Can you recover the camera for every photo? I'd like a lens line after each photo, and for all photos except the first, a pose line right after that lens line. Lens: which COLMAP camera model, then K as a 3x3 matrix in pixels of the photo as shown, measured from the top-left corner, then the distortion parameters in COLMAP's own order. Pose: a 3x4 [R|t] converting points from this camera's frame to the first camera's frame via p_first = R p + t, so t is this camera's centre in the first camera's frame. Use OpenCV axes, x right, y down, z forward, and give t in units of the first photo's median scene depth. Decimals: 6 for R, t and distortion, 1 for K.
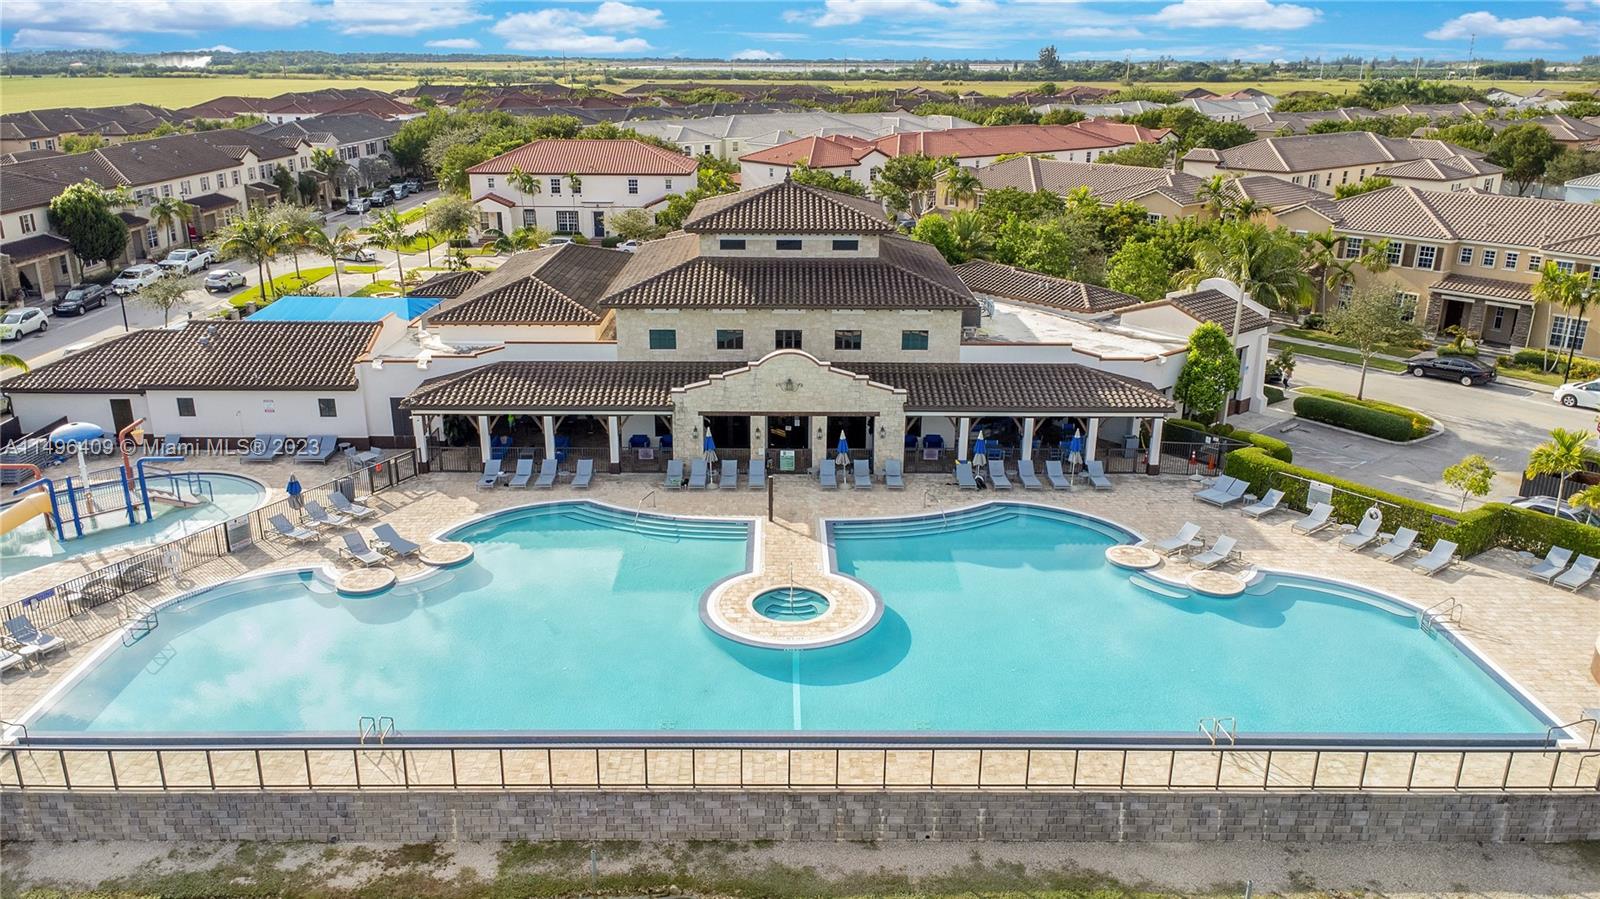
lens RADIAL K [[1142.6, 0, 807.8], [0, 1142.6, 447.3], [0, 0, 1]] dist [0.048667, -0.060742]
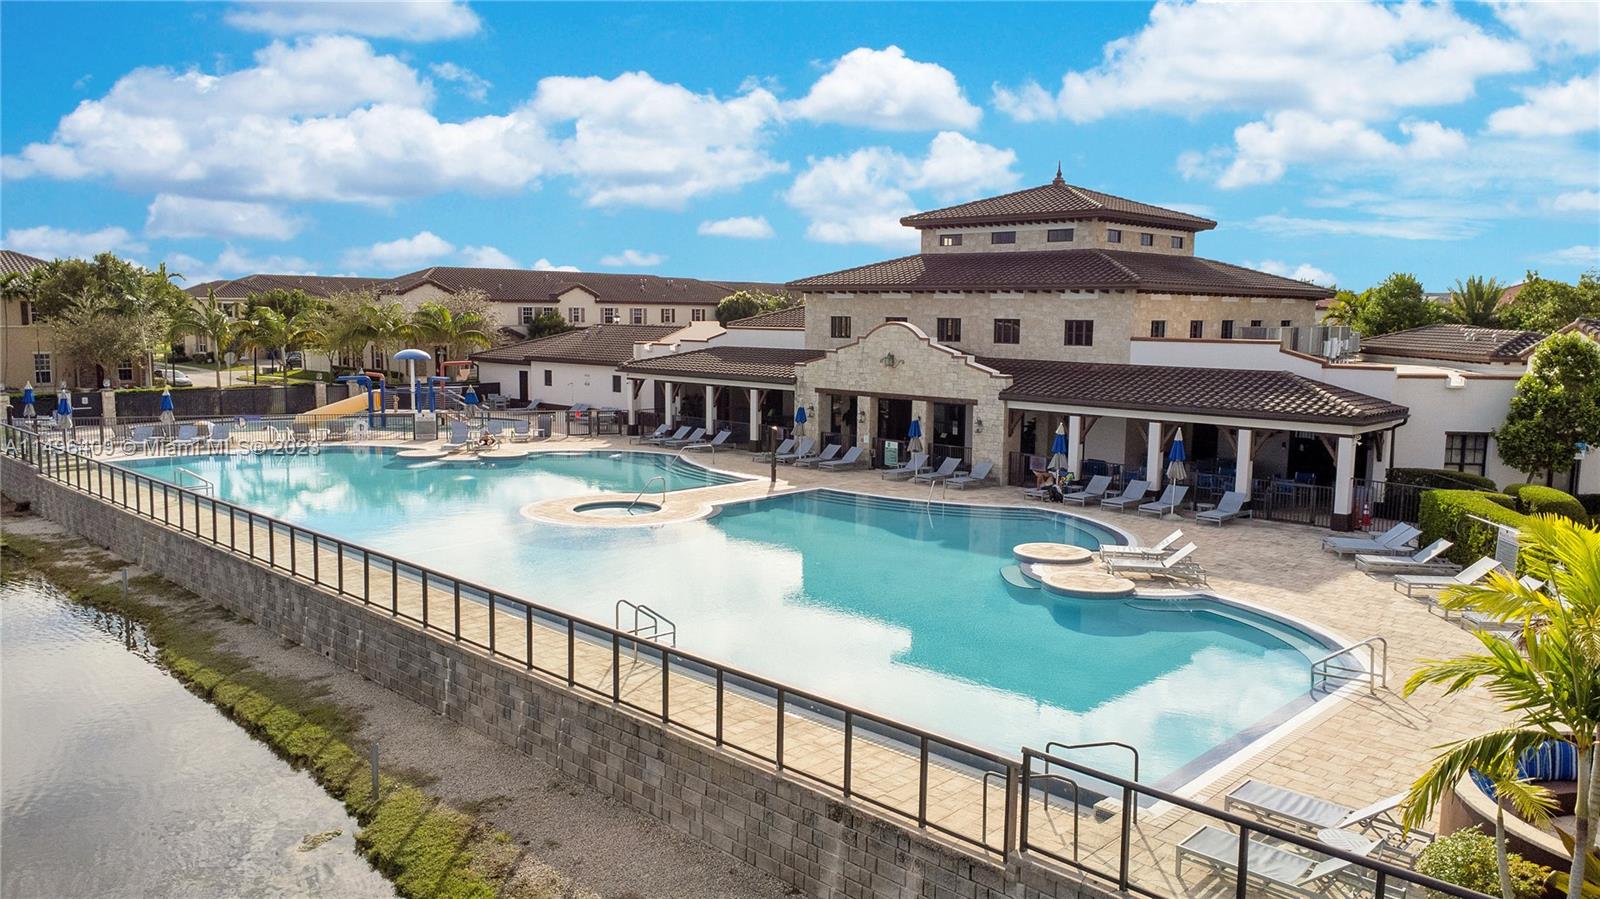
lens RADIAL K [[1142.6, 0, 807.8], [0, 1142.6, 447.3], [0, 0, 1]] dist [0.048667, -0.060742]
pose [[0.715830, 0.084381, -0.693157, 0.538704], [-0.229631, 0.965906, -0.119559, 0.125581], [0.659437, 0.244755, 0.710801, 0.350863]]
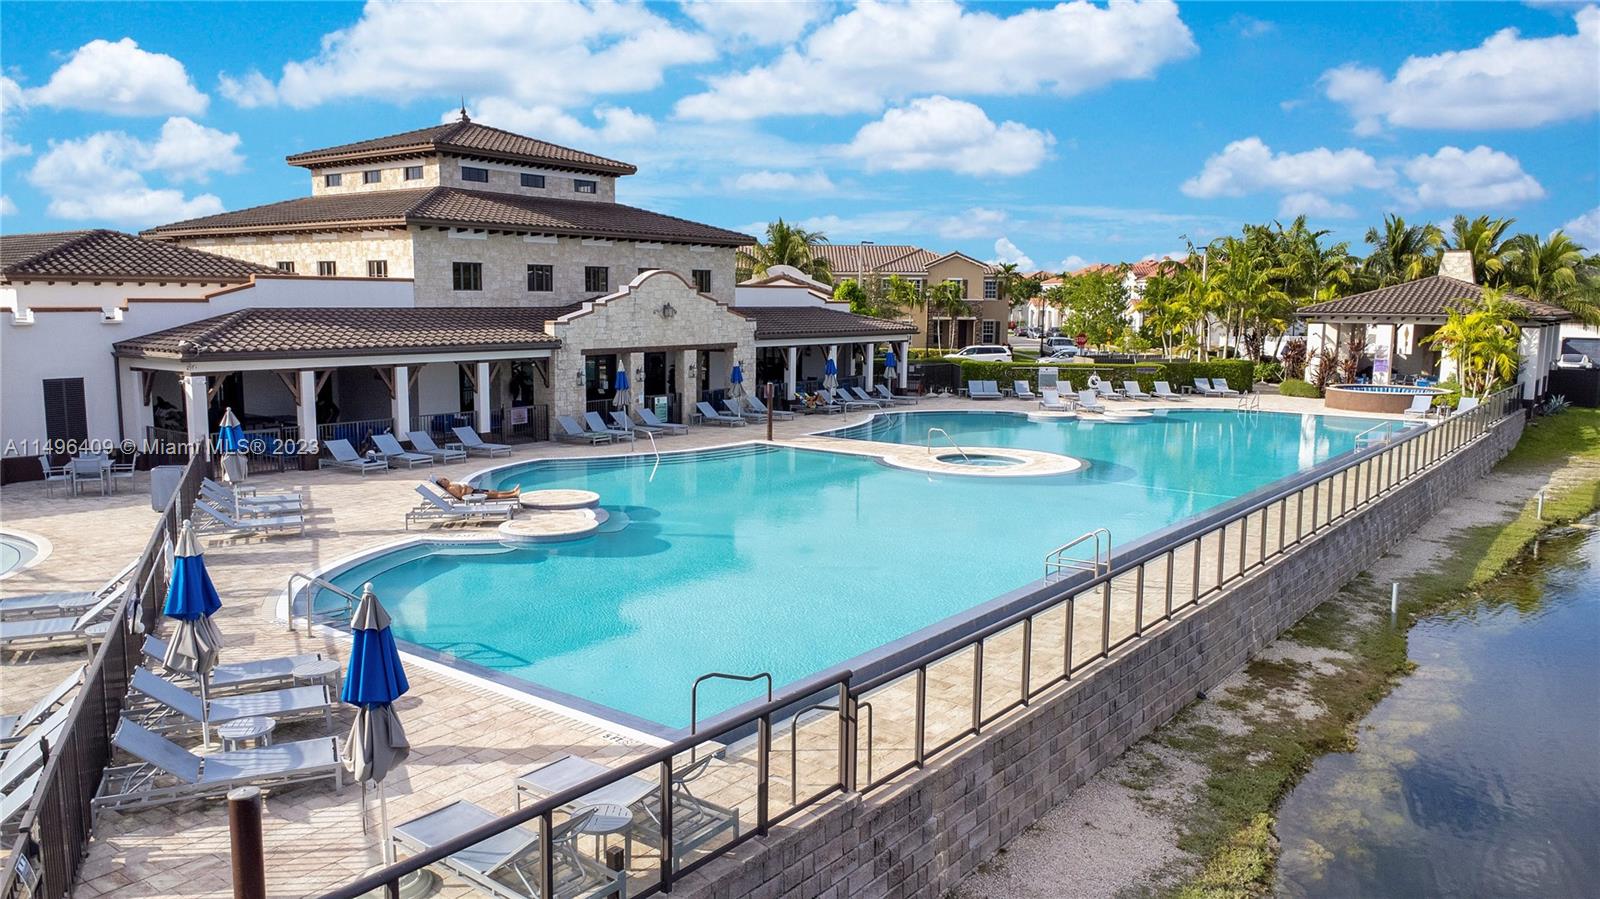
lens RADIAL K [[1142.6, 0, 807.8], [0, 1142.6, 447.3], [0, 0, 1]] dist [0.048667, -0.060742]
pose [[0.630106, -0.107201, 0.769074, -0.592136], [0.227274, 0.972513, -0.050649, 0.105202], [-0.742504, 0.206705, 0.637150, 0.408348]]
